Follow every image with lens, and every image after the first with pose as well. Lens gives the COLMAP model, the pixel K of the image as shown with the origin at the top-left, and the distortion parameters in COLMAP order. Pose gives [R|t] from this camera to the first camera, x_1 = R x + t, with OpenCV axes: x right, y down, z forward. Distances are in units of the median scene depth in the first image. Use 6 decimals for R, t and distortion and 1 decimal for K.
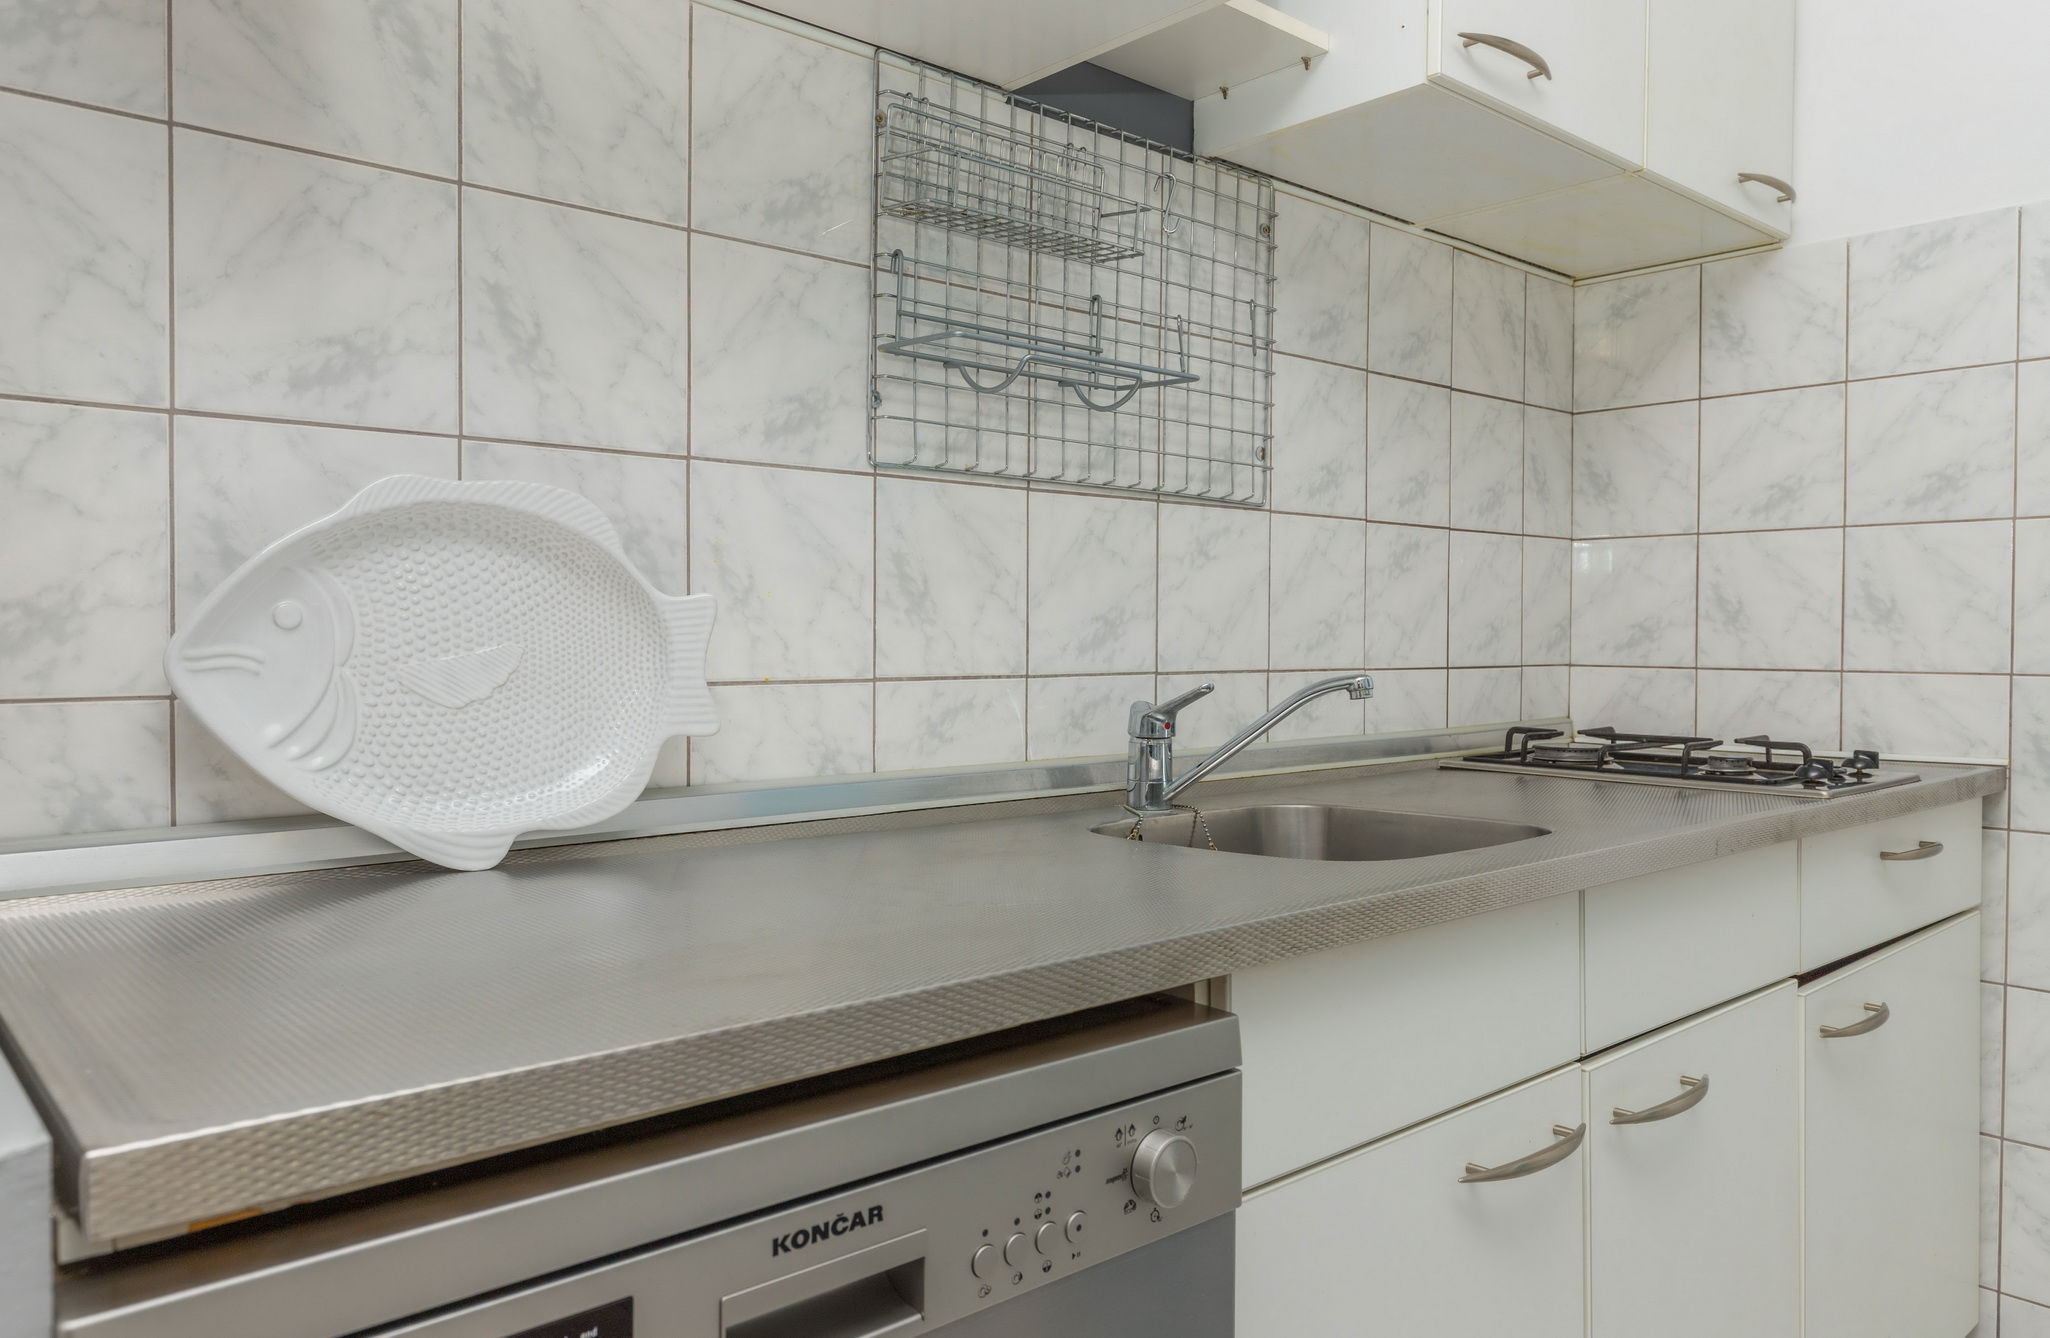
lens RADIAL K [[1429.3, 0, 1025.0], [0, 1429.3, 669.0], [0, 0, 1]] dist [-0.002014, -0.000523]
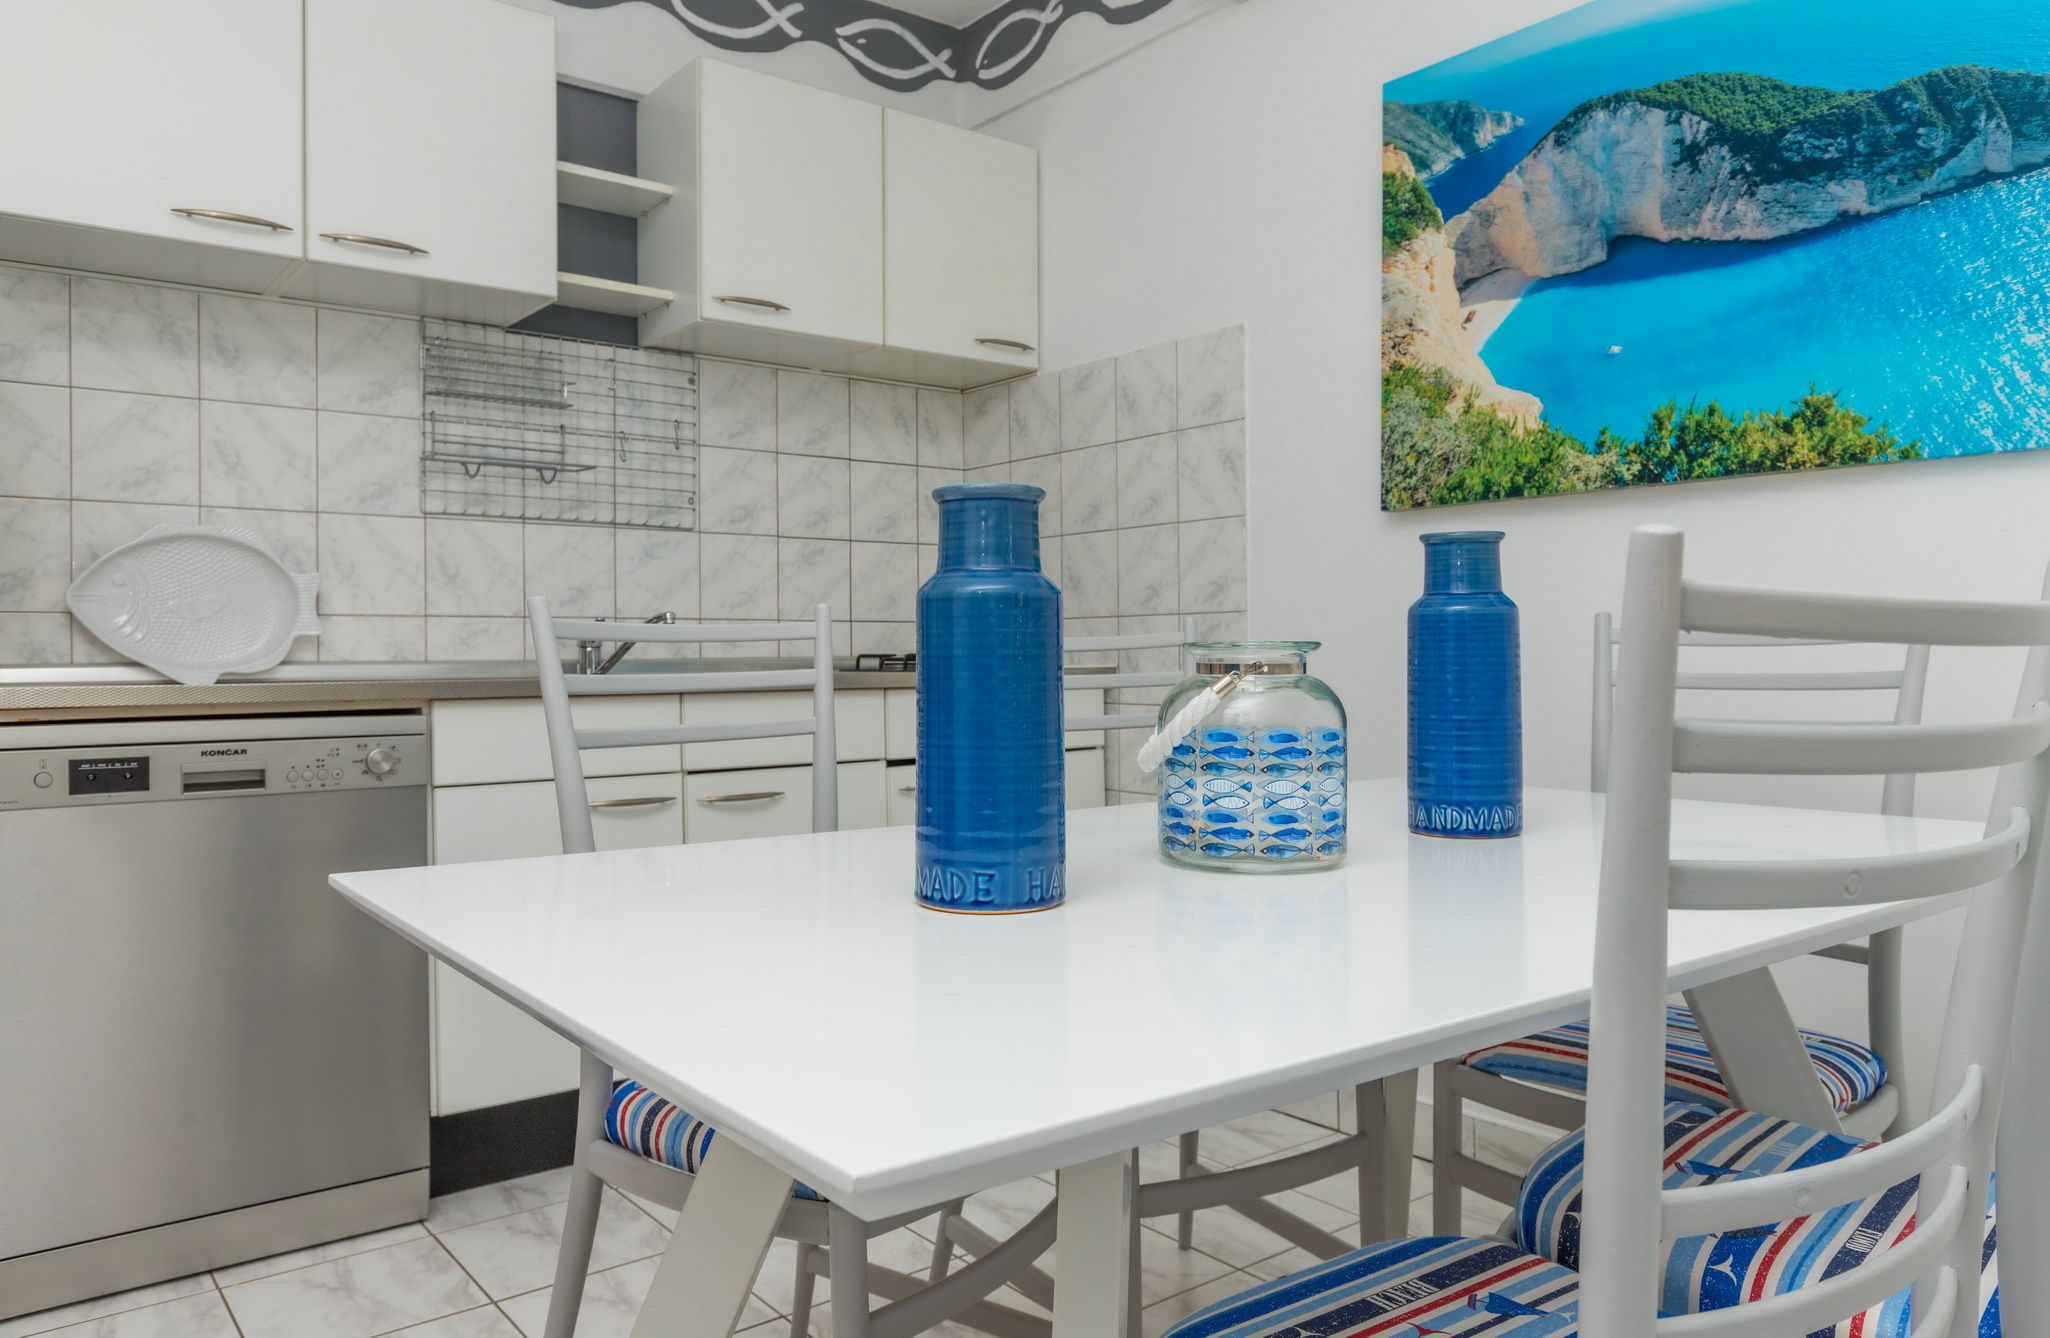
lens RADIAL K [[1389.7, 0, 1025.0], [0, 1389.7, 669.0], [0, 0, 1]] dist [-0.006129, 0.000069]
pose [[0.998521, -0.009757, -0.053476, 0.784197], [0.009003, 0.999857, -0.014321, 0.109430], [0.053609, 0.013818, 0.998466, -0.874028]]
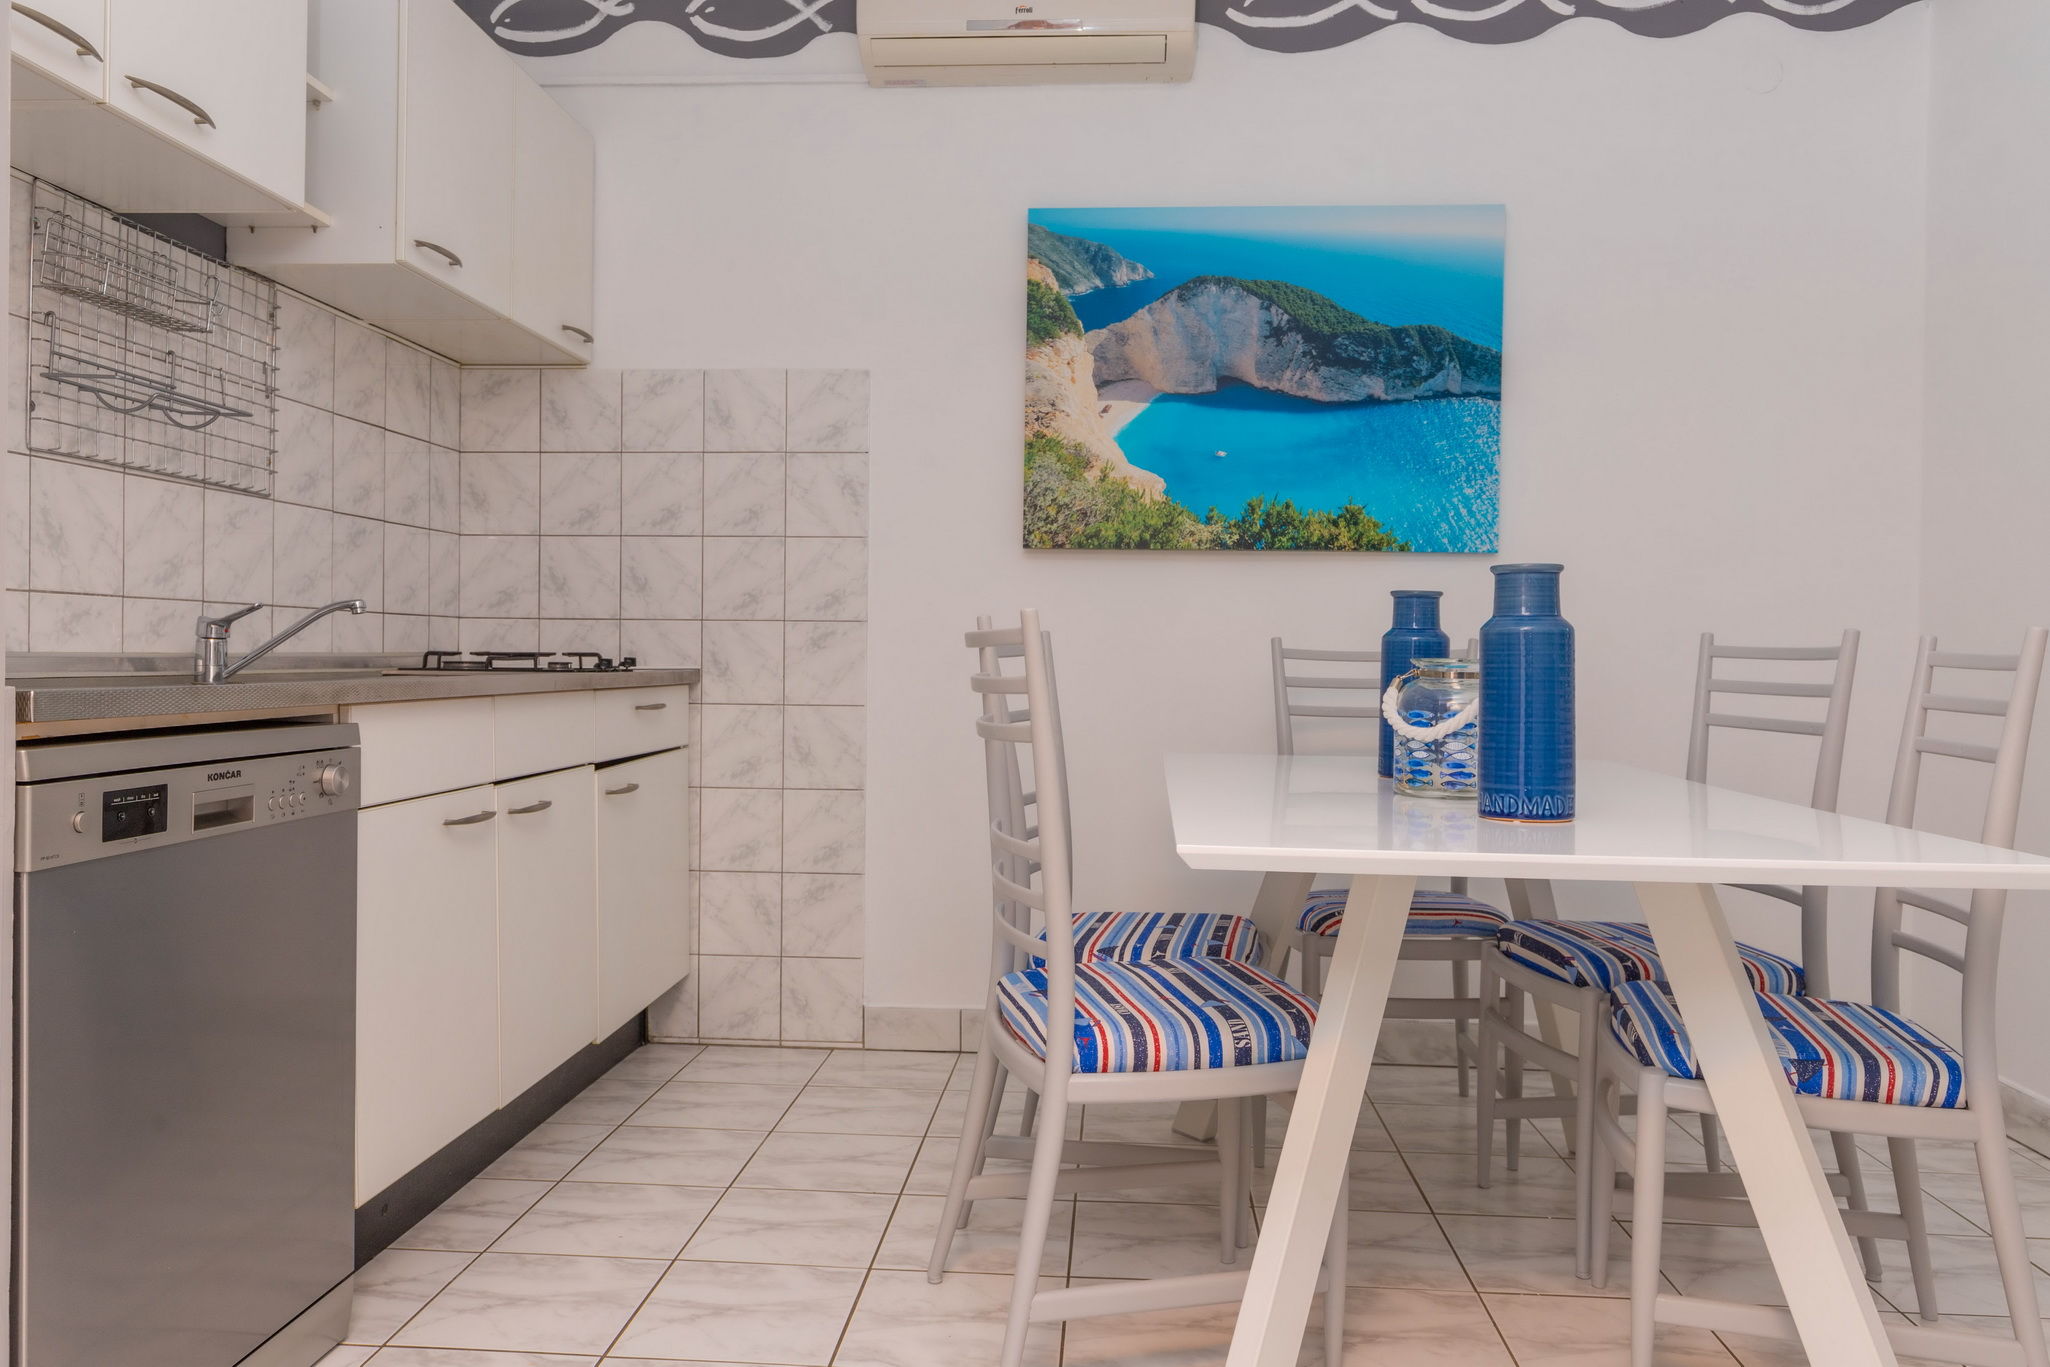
lens RADIAL K [[1430.9, 0, 1021.3], [0, 1430.9, 673.7], [0, 0, 1]] dist [0.000442, -0.003656]
pose [[0.715041, -0.003080, 0.699076, -0.370096], [0.008001, 0.999961, -0.003779, 0.098390], [-0.699037, 0.008295, 0.715038, -0.732102]]
